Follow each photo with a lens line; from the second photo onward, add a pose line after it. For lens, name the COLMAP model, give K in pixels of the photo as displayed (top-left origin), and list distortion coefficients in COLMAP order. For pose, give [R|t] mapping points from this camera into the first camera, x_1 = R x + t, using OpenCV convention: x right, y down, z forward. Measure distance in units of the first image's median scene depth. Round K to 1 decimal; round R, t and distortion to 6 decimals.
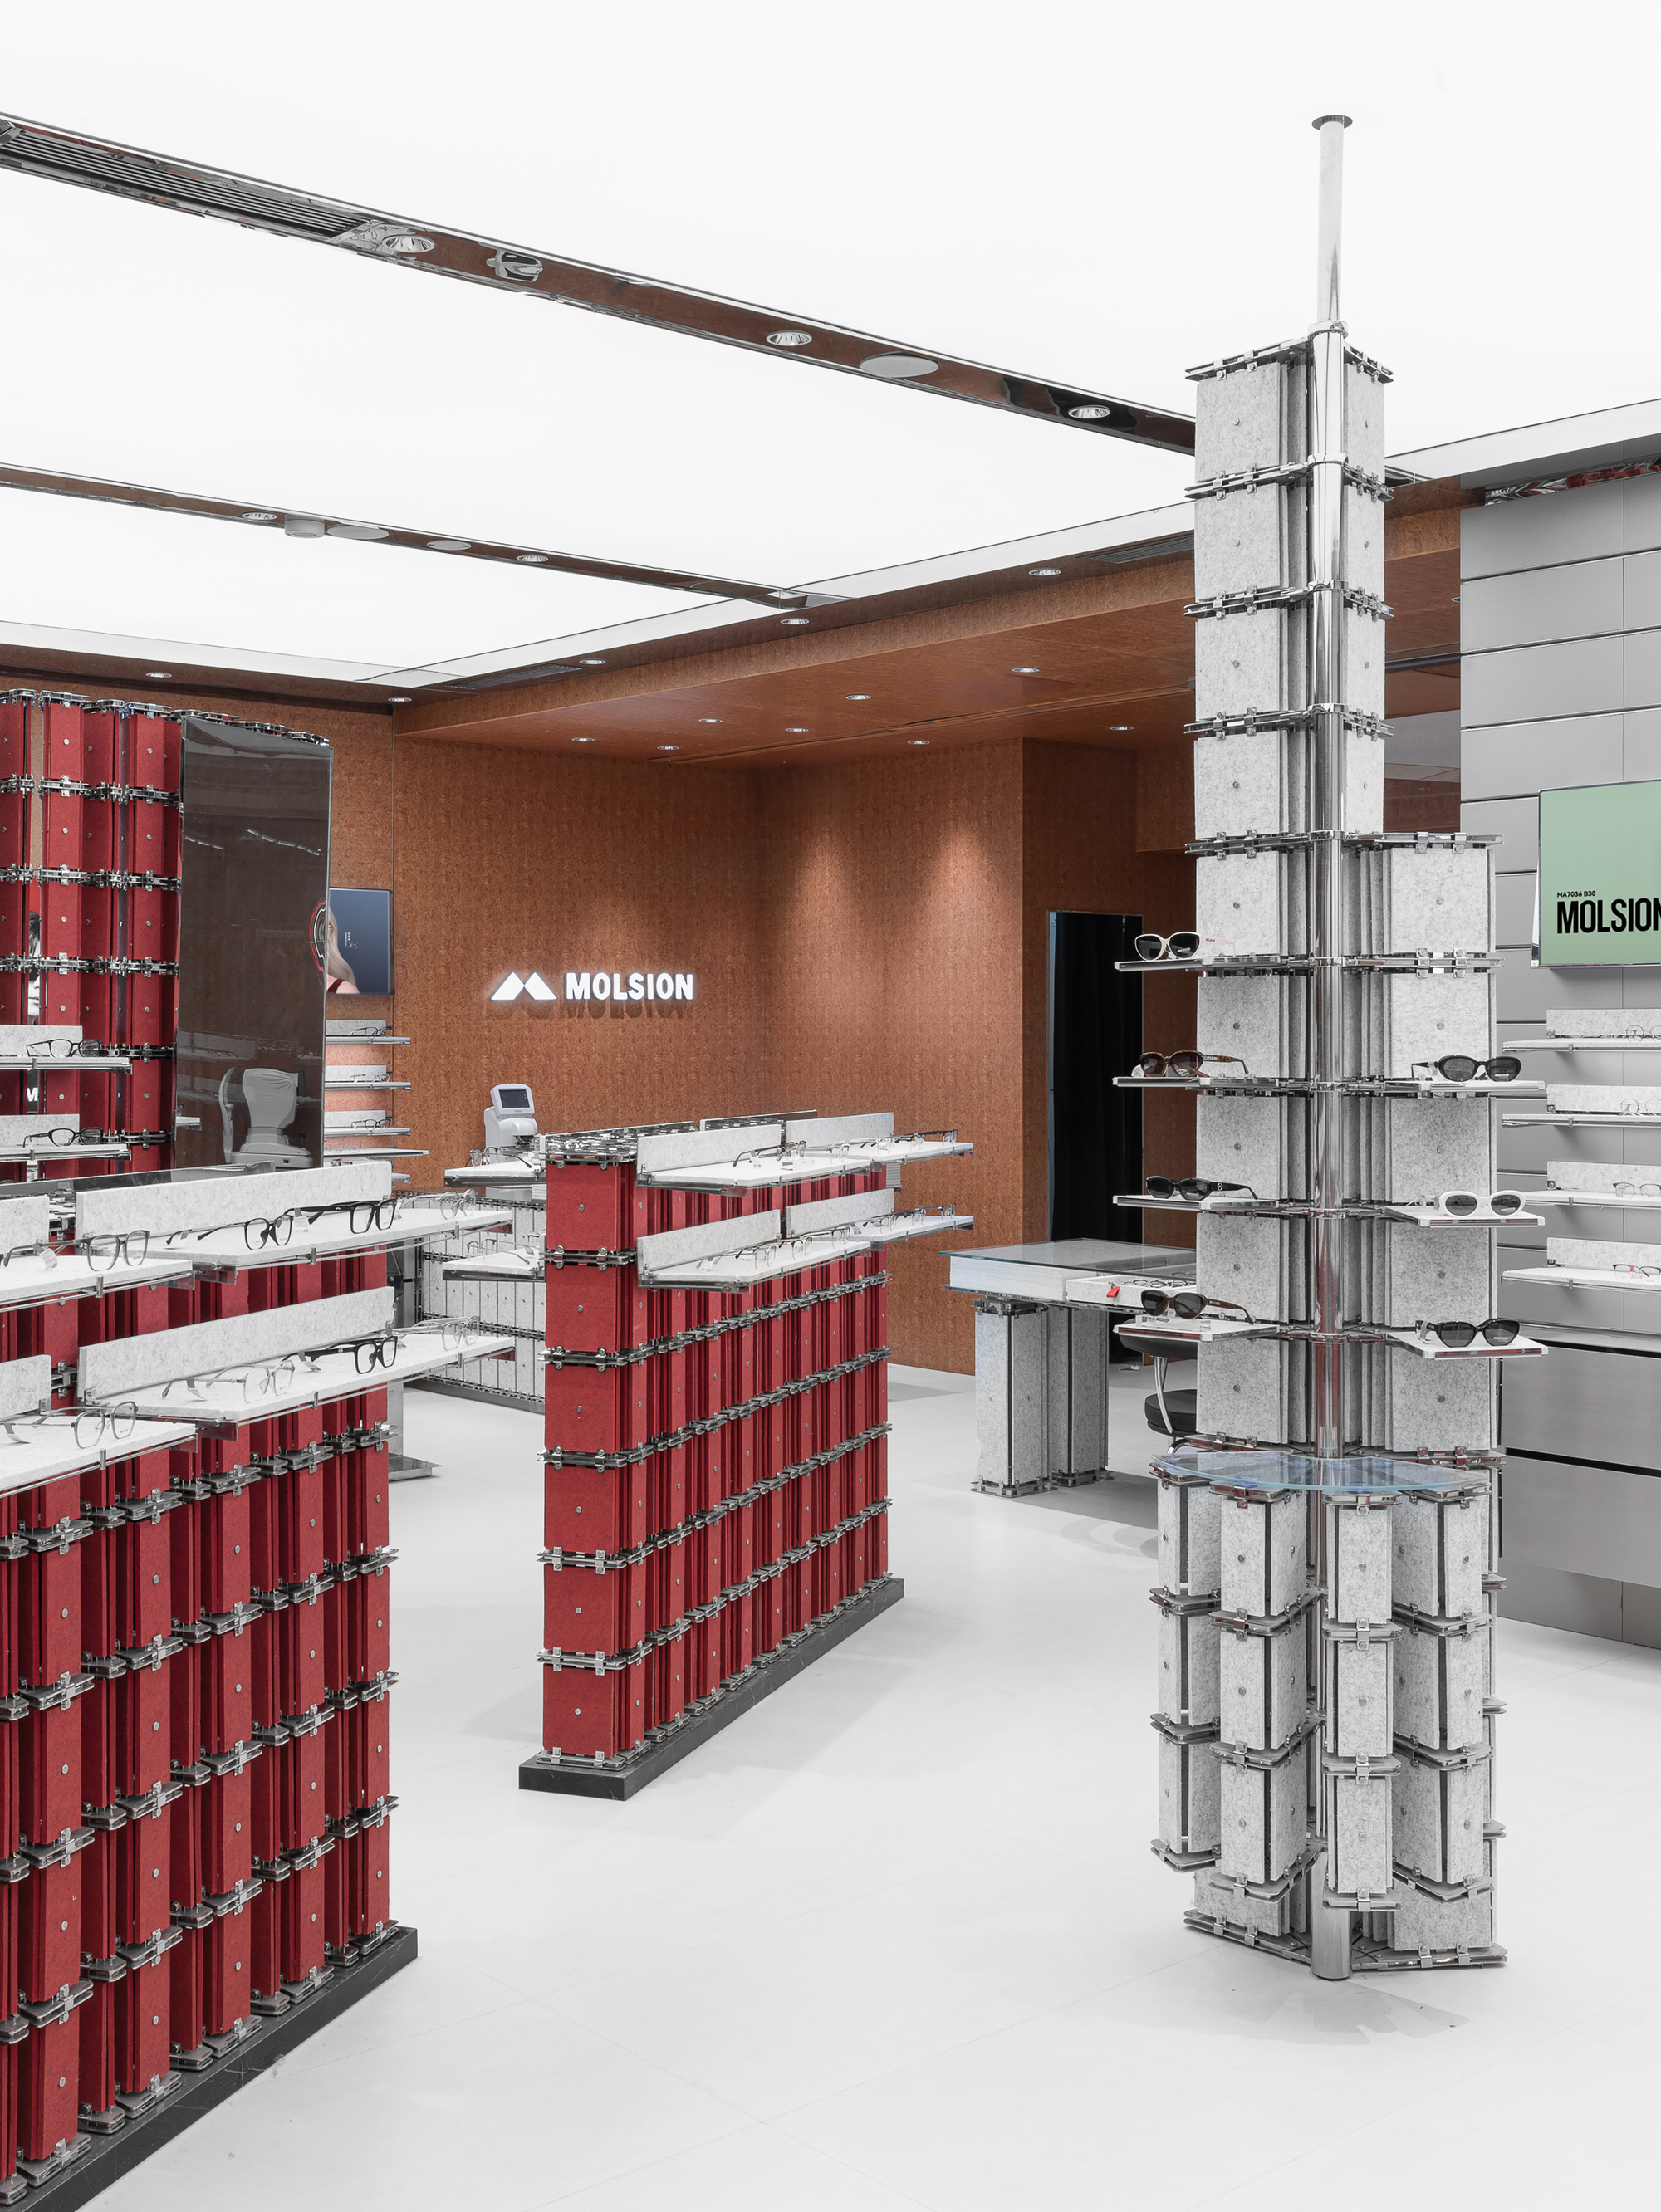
lens RADIAL K [[2461.5, 0, 819.2], [0, 2461.5, 1104.4], [0, 0, 1]] dist [0.018394, 0.000000]
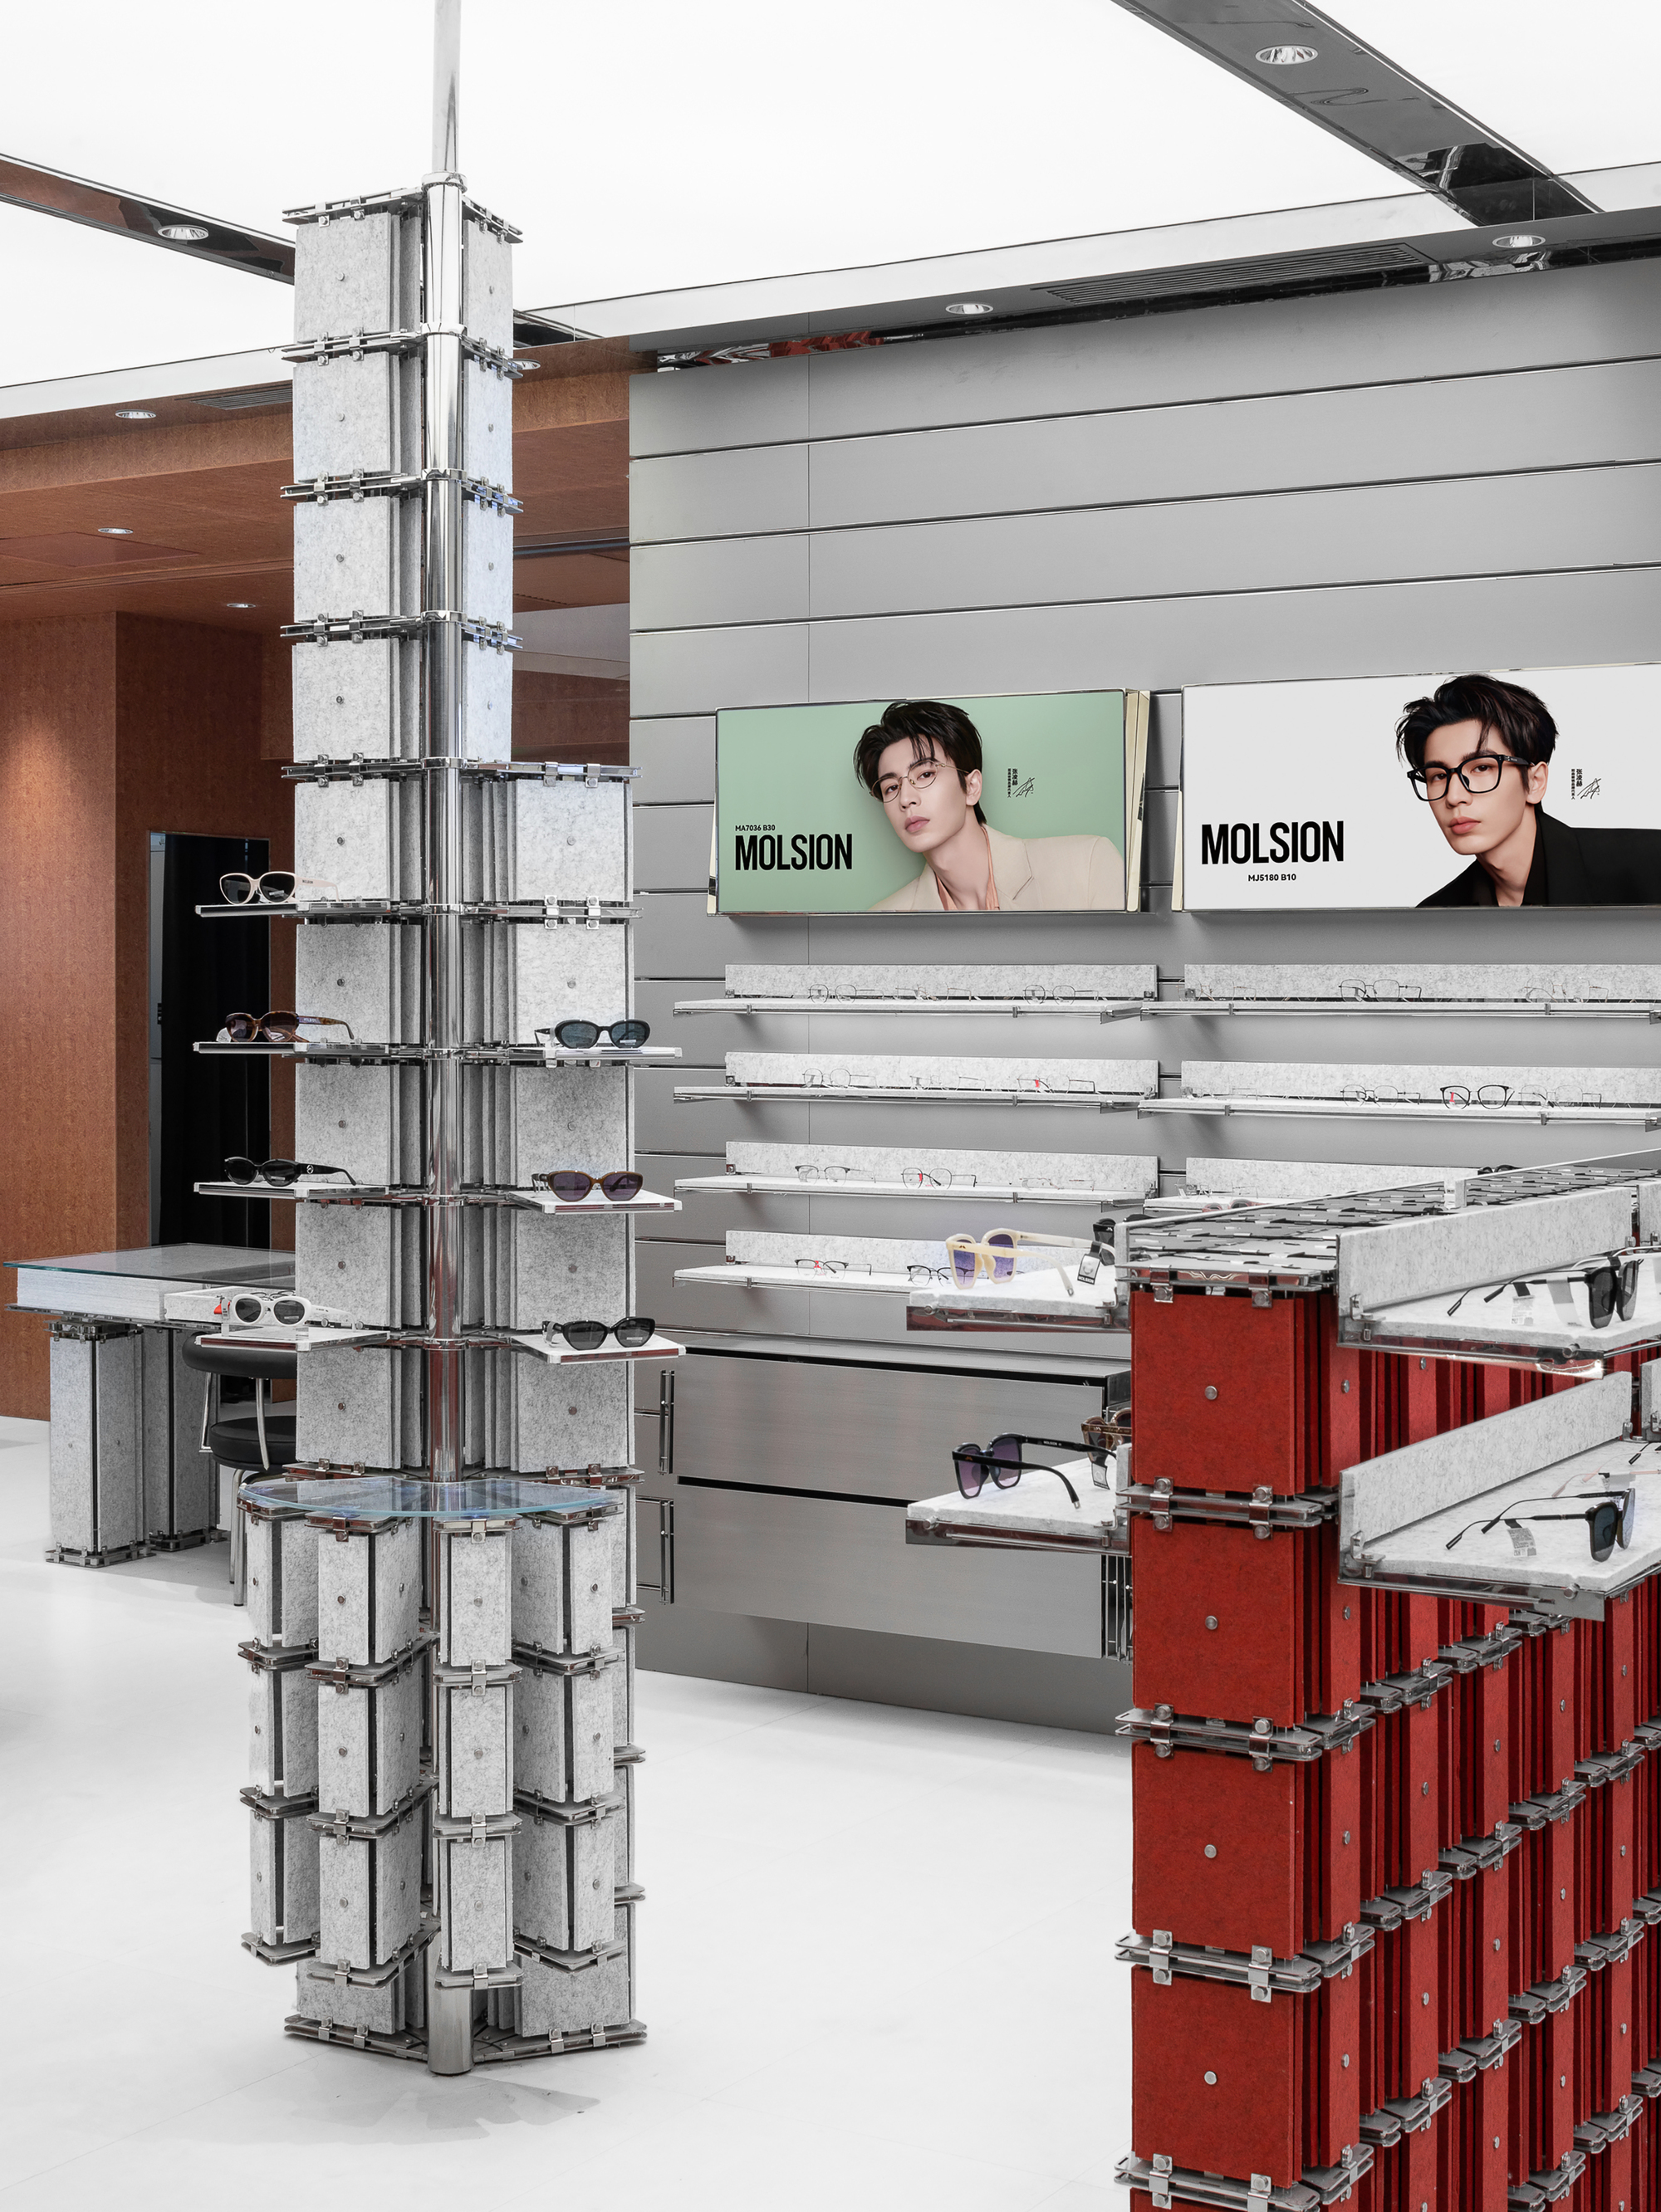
lens RADIAL K [[3174.2, 0, 846.0], [0, 3174.2, 1110.4], [0, 0, 1]] dist [-0.068505, 0.000000]
pose [[0.954387, -0.003431, 0.298551, 0.008766], [0.000315, 0.999945, 0.010485, 0.001047], [-0.298571, -0.009913, 0.954336, -0.100227]]
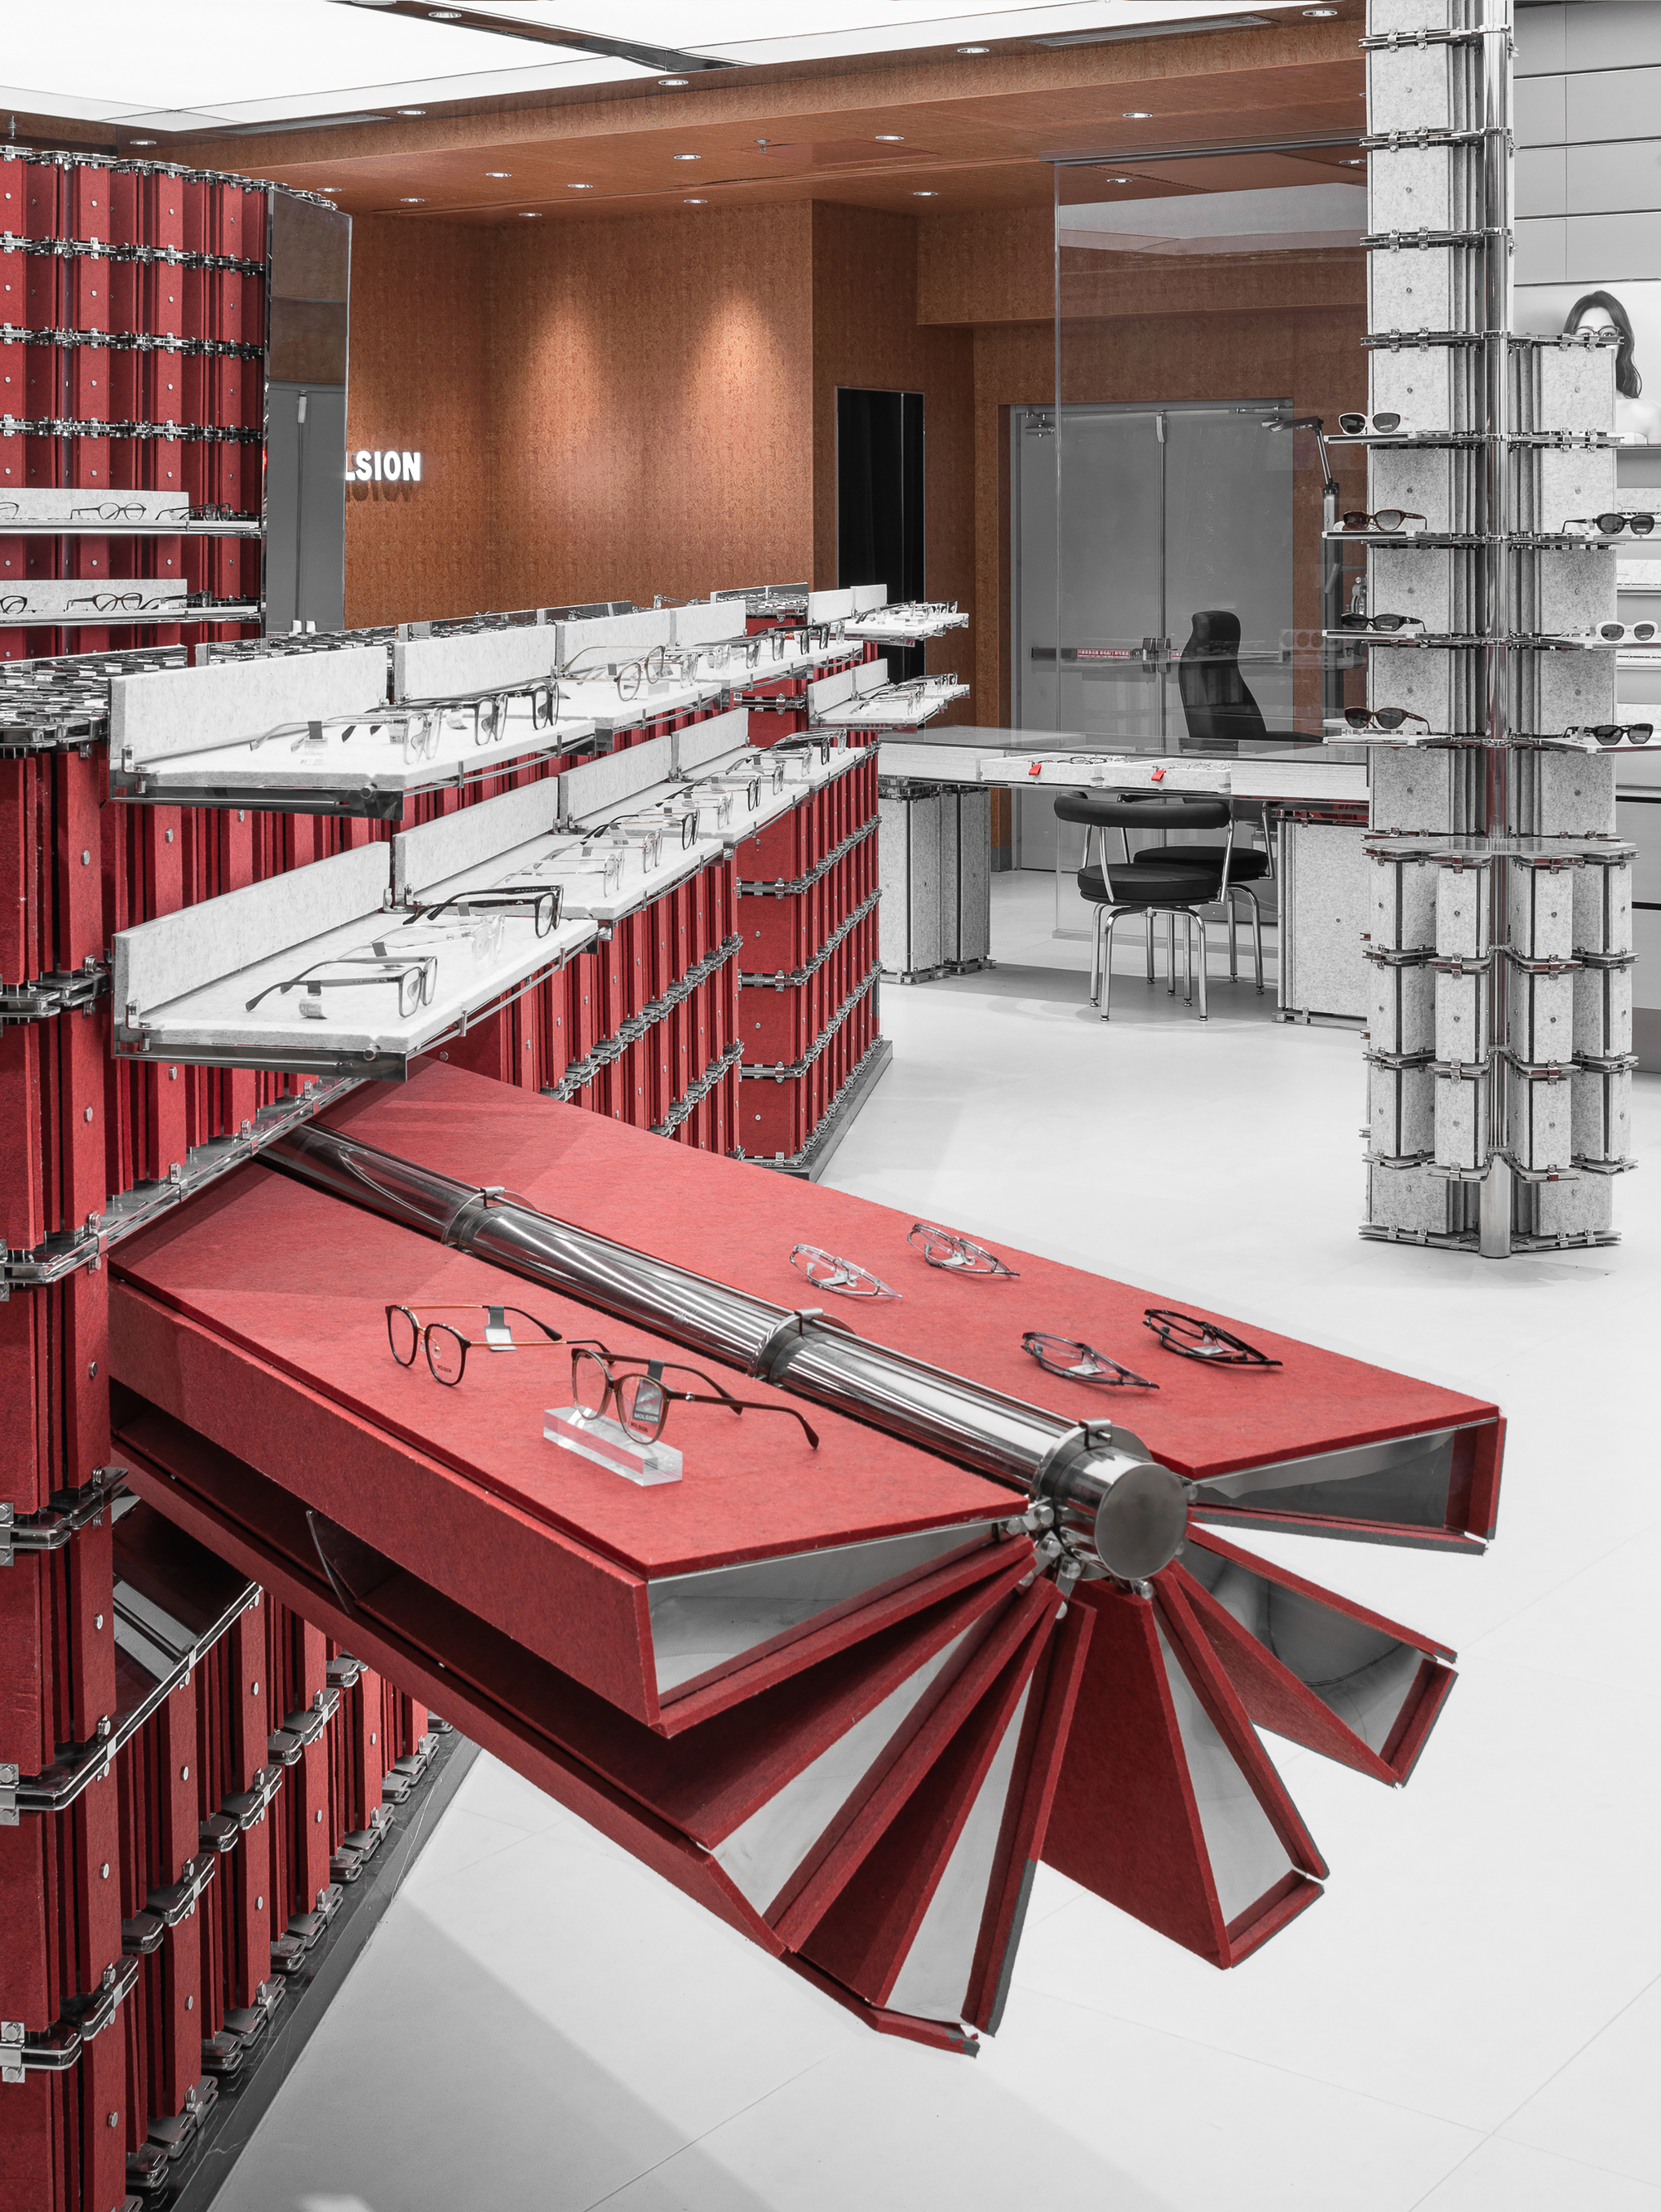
lens RADIAL K [[3174.2, 0, 846.1], [0, 3174.2, 718.9], [0, 0, 1]] dist [-0.068505, 0.000000]
pose [[0.976420, -0.008988, 0.215692, -0.438097], [0.003136, 0.999618, 0.027463, 0.036825], [-0.215857, -0.026139, 0.976075, -0.459072]]
